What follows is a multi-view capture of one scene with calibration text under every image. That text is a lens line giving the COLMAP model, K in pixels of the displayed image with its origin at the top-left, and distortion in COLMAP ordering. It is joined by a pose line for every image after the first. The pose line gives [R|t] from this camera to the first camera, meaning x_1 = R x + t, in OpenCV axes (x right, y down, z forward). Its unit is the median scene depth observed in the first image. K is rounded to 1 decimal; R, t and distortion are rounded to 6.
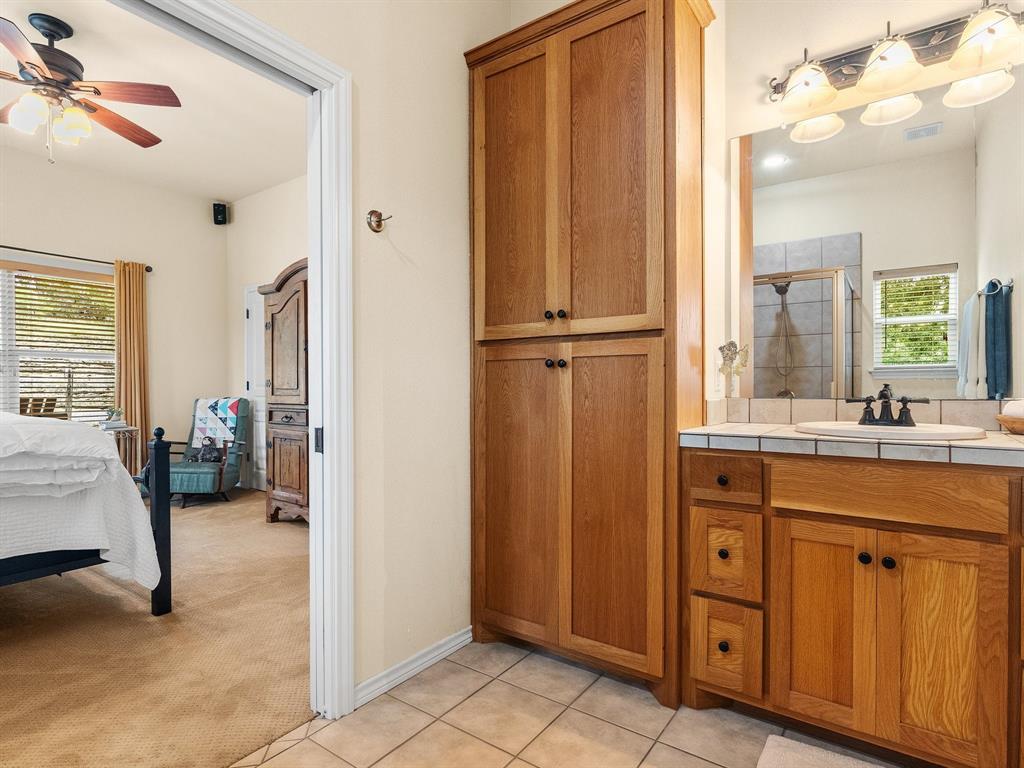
lens RADIAL K [[536.3, 0, 514.3], [0, 536.3, 386.7], [0, 0, 1]] dist [-0.018357, -0.000134]
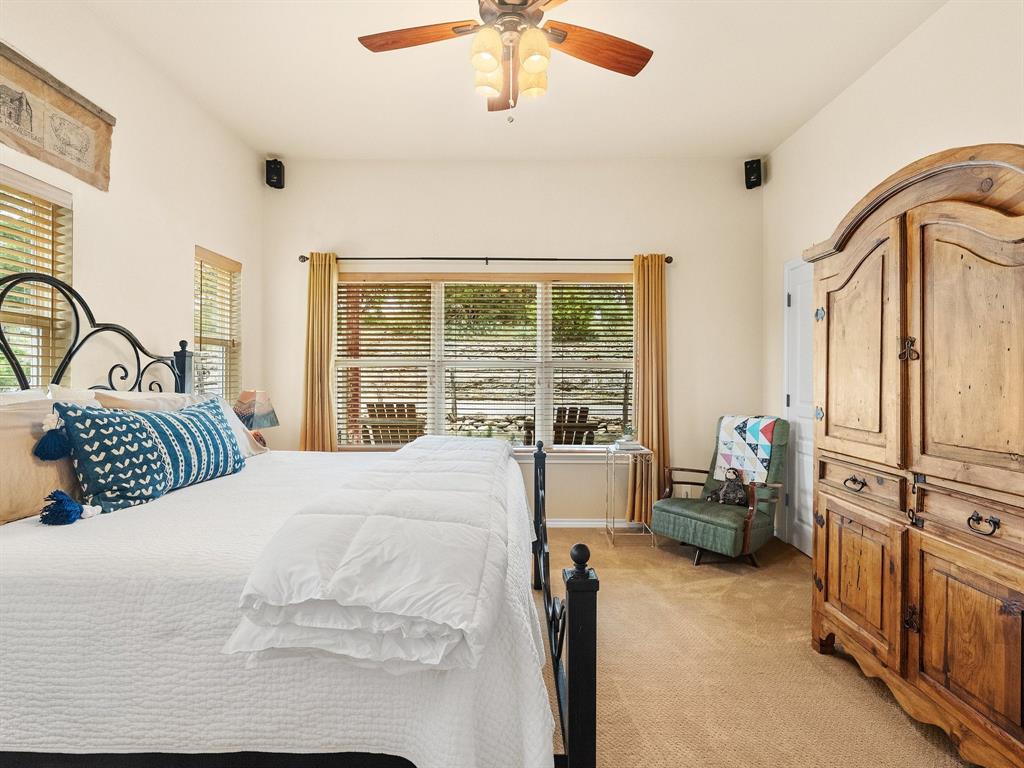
lens RADIAL K [[524.7, 0, 507.0], [0, 524.7, 382.6], [0, 0, 1]] dist [-0.006048, 0.000737]
pose [[0.568129, 0.013781, -0.822824, -0.185815], [-0.005269, 0.999900, 0.013109, -0.045726], [0.822923, -0.003113, 0.568145, 0.398087]]
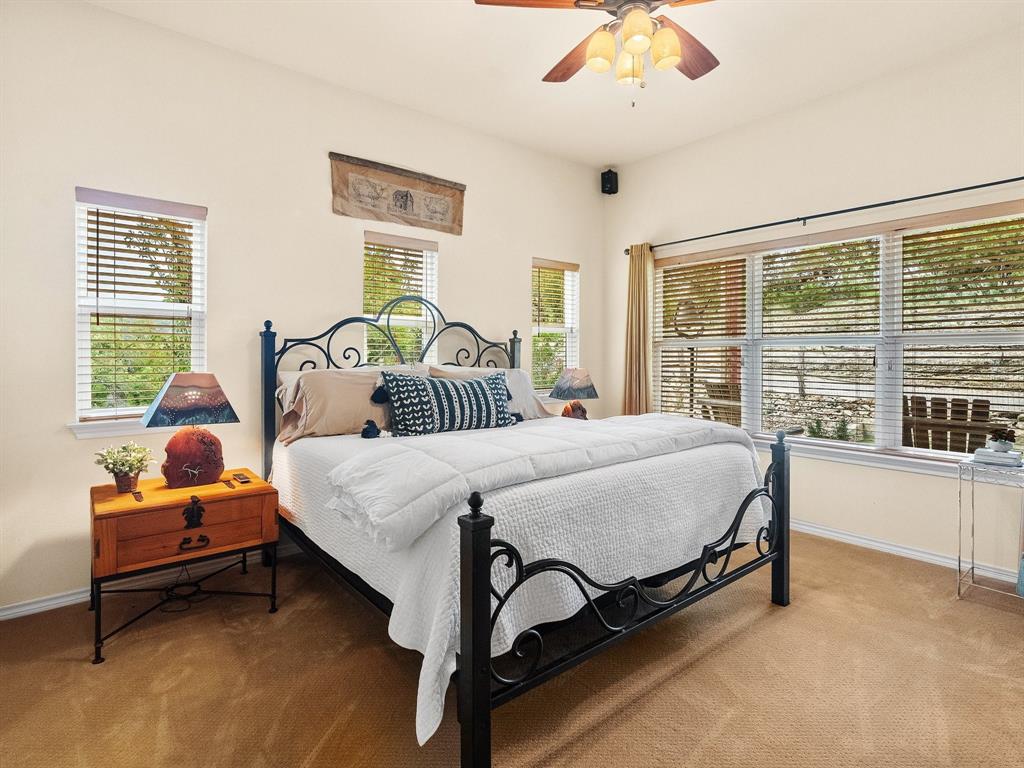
lens RADIAL K [[531.4, 0, 509.4], [0, 531.4, 362.0], [0, 0, 1]] dist [-0.003034, 0.000114]
pose [[-0.273087, 0.011832, -0.961917, -0.061825], [-0.000823, 0.999921, 0.012533, -0.044717], [0.961989, 0.004214, -0.273056, 0.722012]]
